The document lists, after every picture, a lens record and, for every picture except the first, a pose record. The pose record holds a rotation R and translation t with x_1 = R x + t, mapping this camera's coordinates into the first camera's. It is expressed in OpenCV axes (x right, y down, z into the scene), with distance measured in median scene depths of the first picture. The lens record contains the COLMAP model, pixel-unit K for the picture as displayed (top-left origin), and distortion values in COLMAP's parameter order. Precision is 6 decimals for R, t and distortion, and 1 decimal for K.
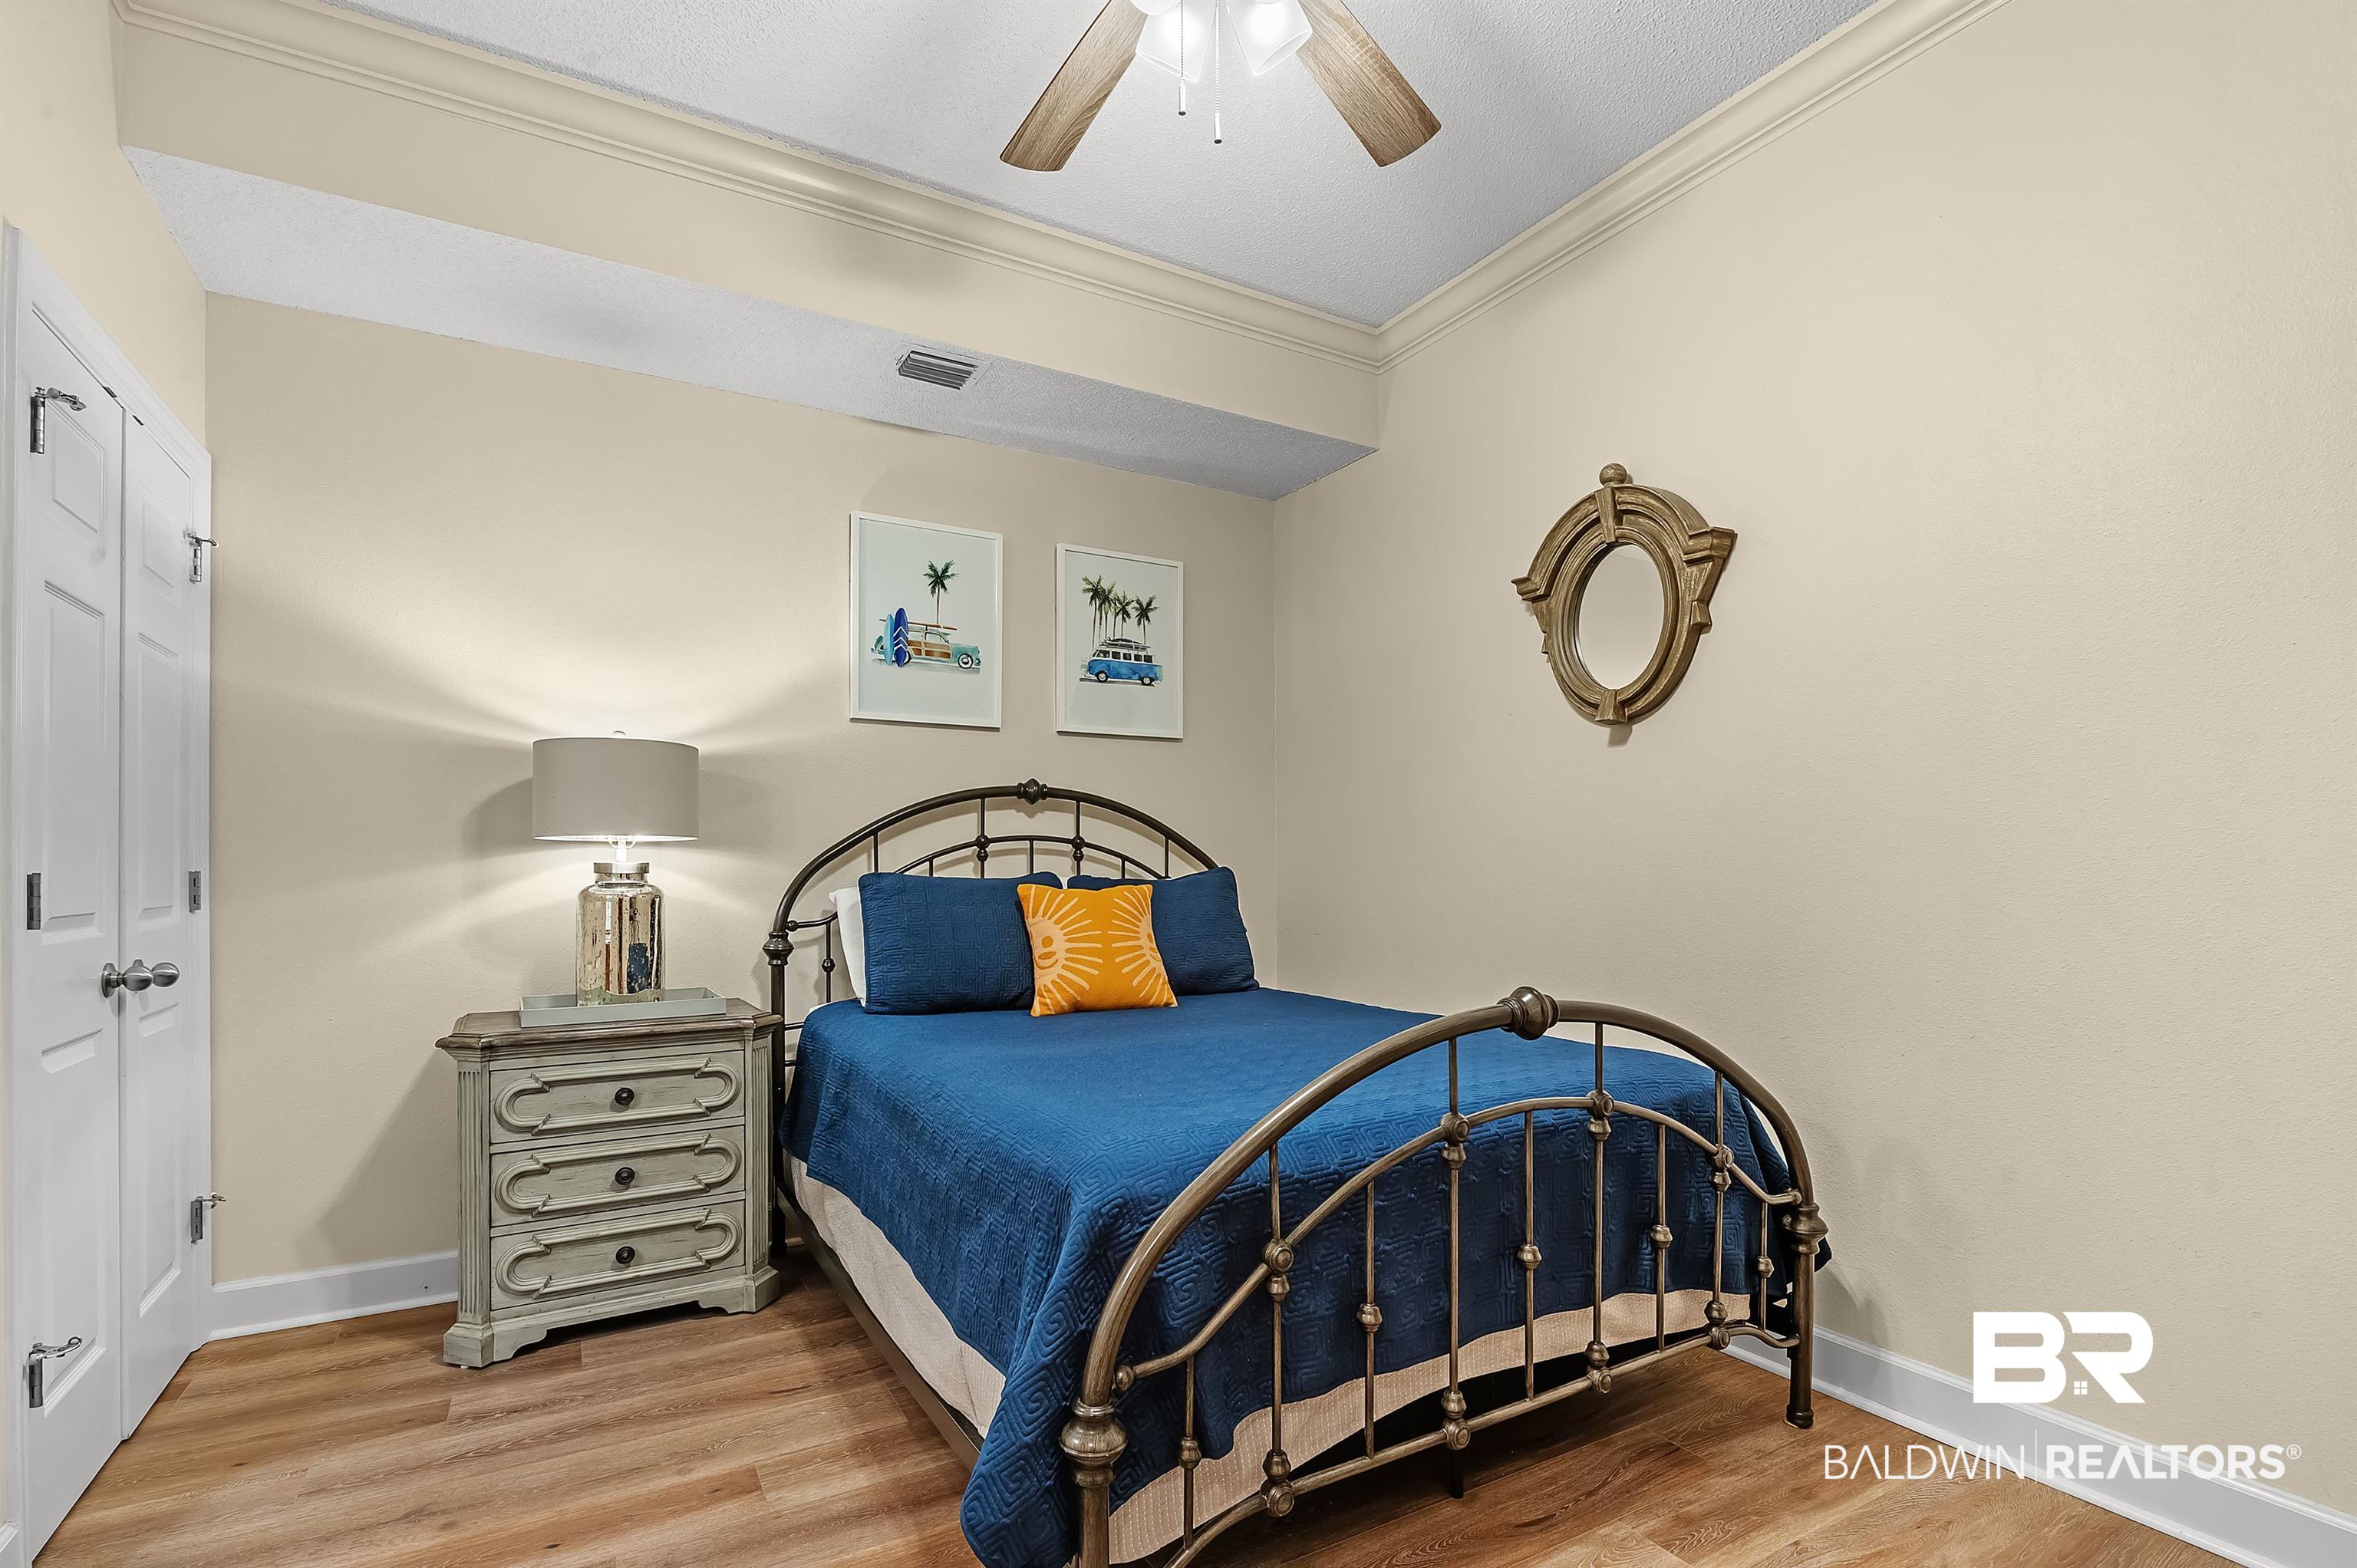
lens RADIAL K [[1108.9, 0, 1177.6], [0, 1108.9, 860.9], [0, 0, 1]] dist [-0.004532, 0.003232]
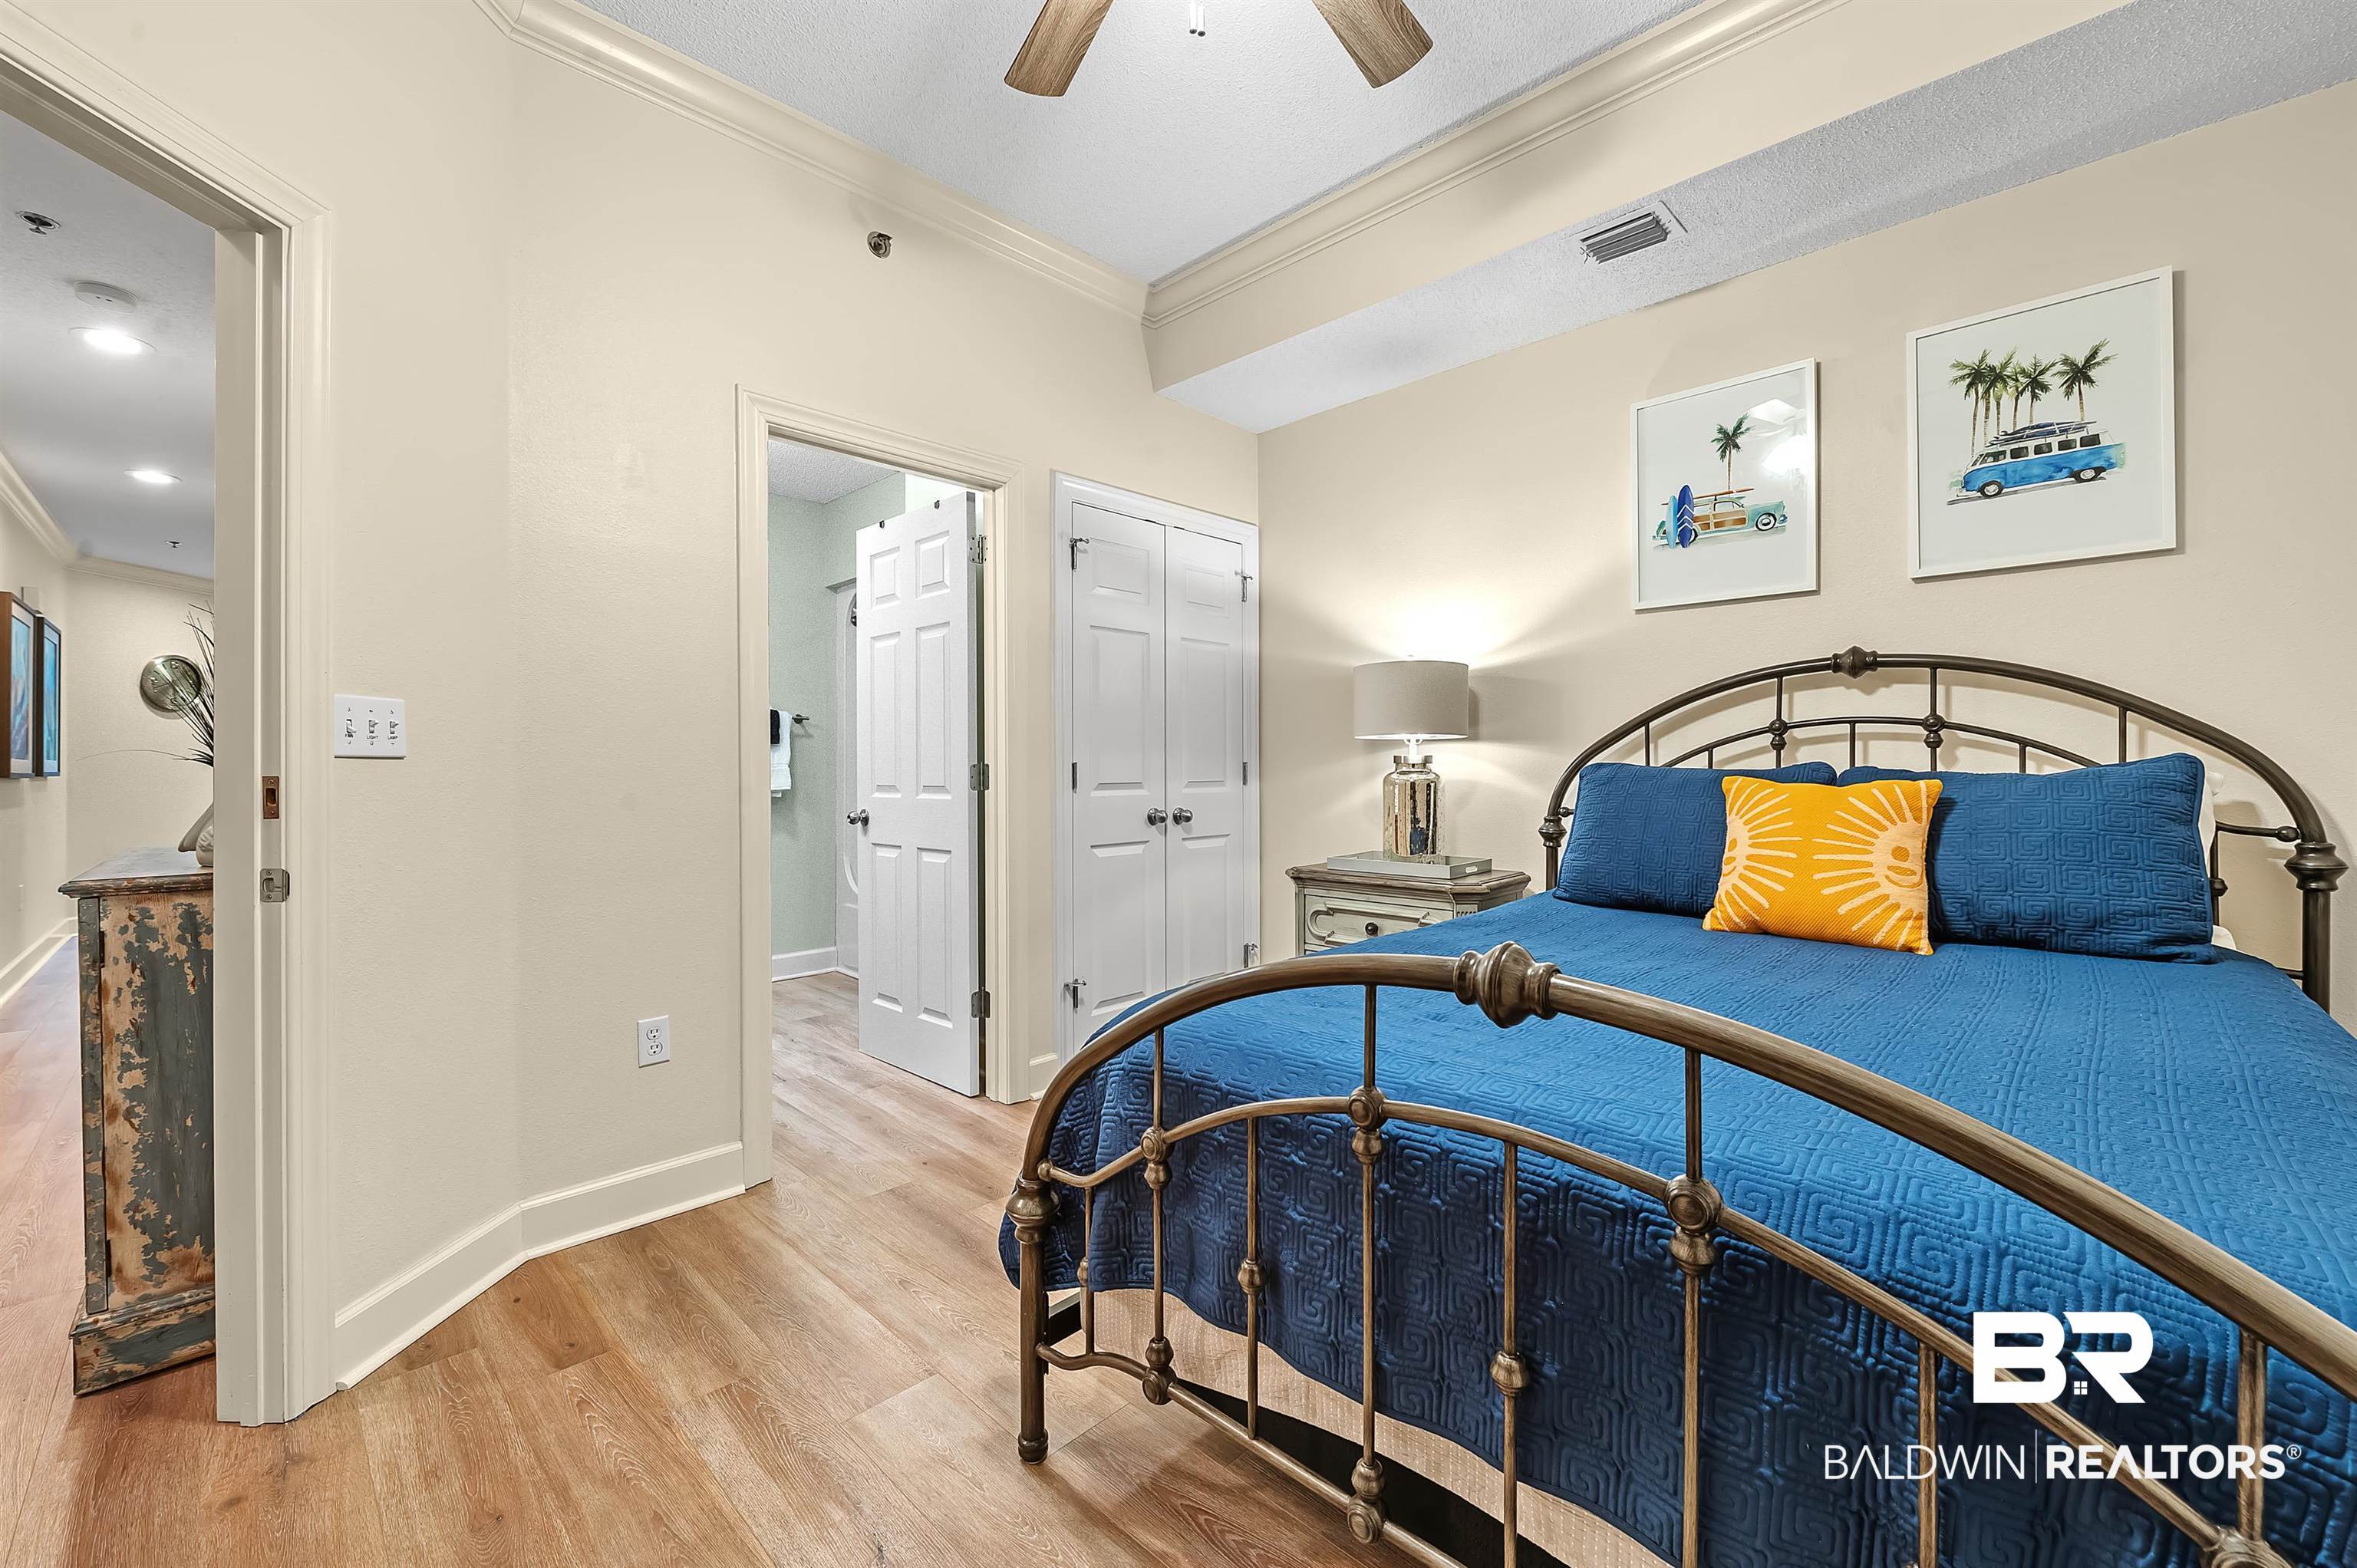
lens RADIAL K [[940.7, 0, 1175.0], [0, 940.7, 771.8], [0, 0, 1]] dist [-0.008132, -0.000832]
pose [[0.257623, 0.008806, -0.966205, 0.417995], [0.009114, 0.999892, 0.011543, 0.004577], [0.966202, -0.011780, 0.257515, 0.366227]]
